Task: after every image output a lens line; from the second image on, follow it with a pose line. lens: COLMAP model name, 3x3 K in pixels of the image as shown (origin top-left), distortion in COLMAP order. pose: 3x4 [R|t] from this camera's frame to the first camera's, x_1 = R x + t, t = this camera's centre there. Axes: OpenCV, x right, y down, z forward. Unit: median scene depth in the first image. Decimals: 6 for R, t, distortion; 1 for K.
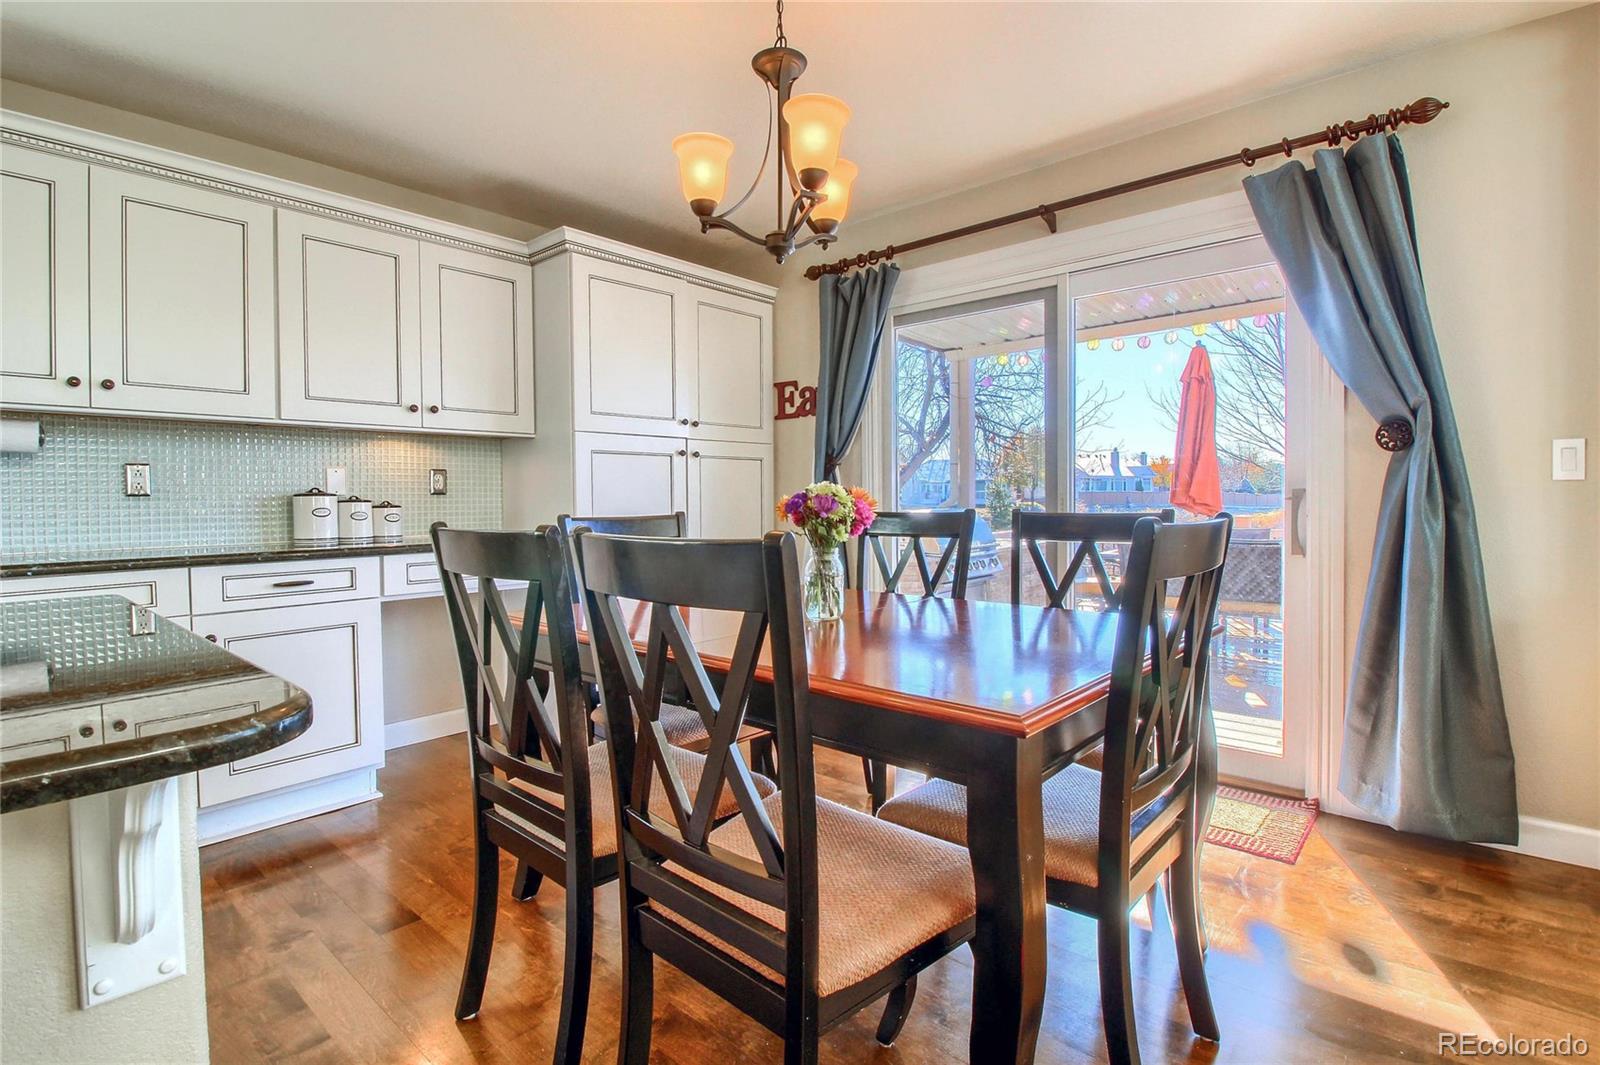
lens RADIAL K [[749.5, 0, 809.6], [0, 749.5, 507.2], [0, 0, 1]] dist [0.012906, -0.017282]
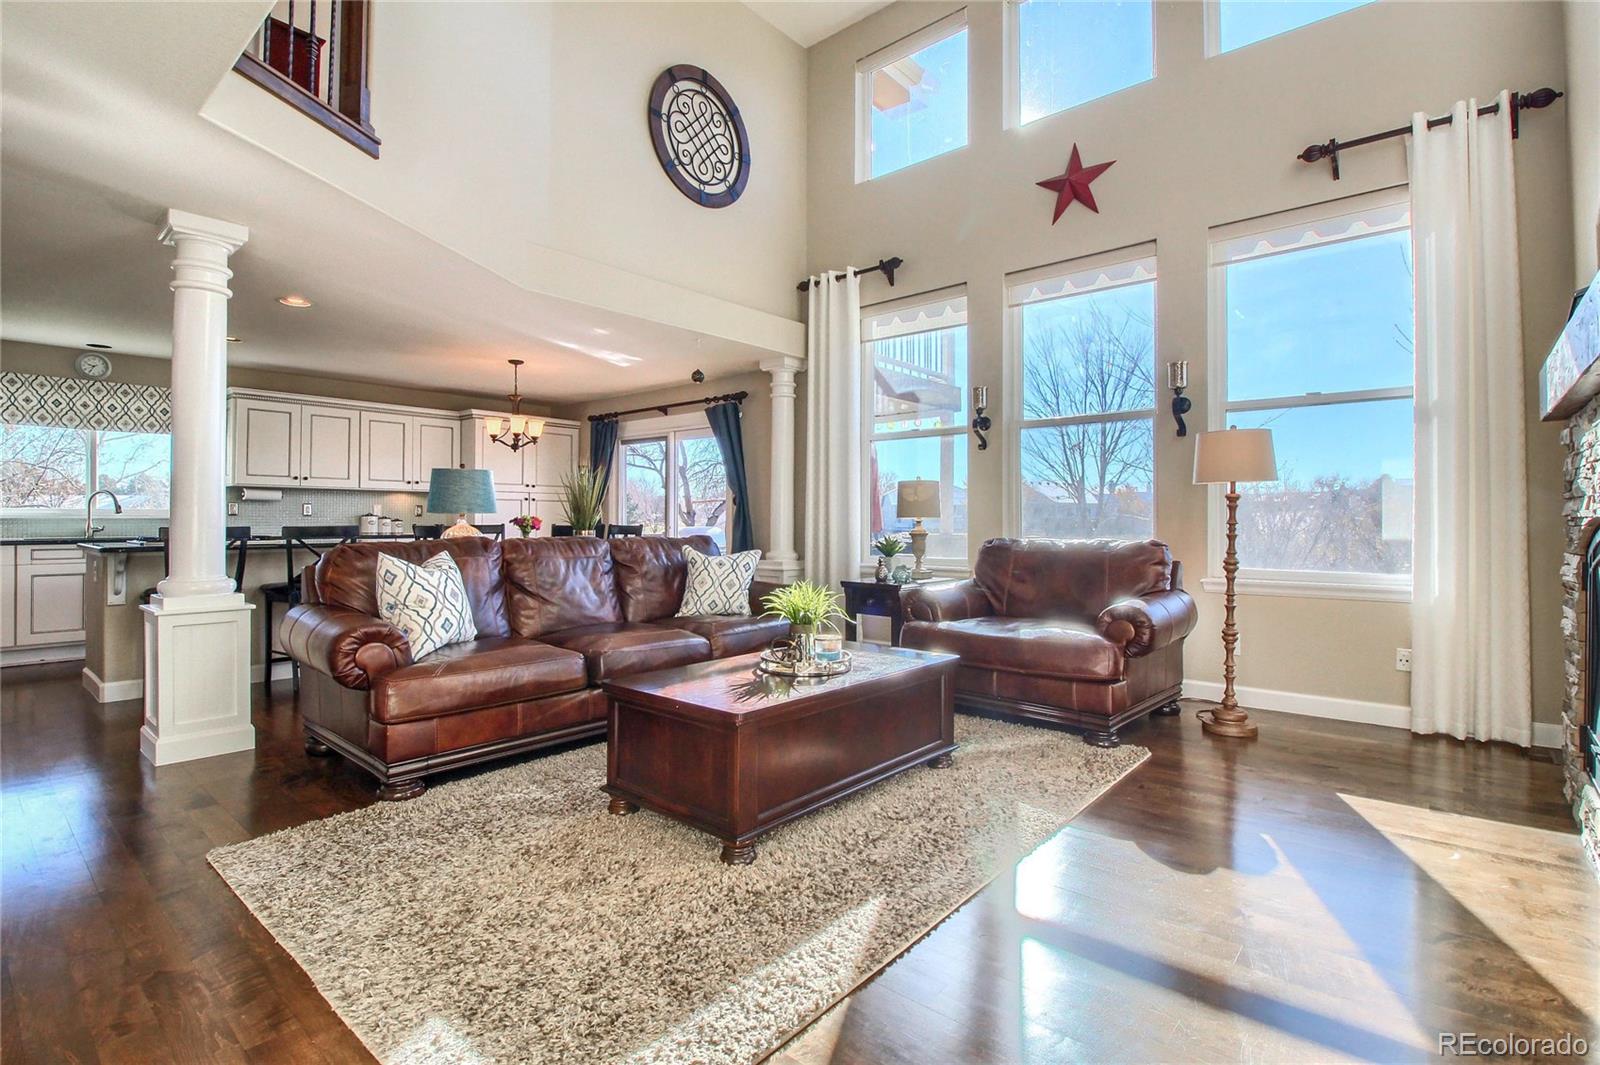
lens RADIAL K [[773.5, 0, 832.3], [0, 773.5, 508.6], [0, 0, 1]] dist [0.002192, -0.012256]
pose [[0.999823, 0.012222, 0.014298, 0.835355], [-0.011809, 0.999519, -0.028668, 0.015325], [-0.014642, 0.028494, 0.999487, -1.571761]]
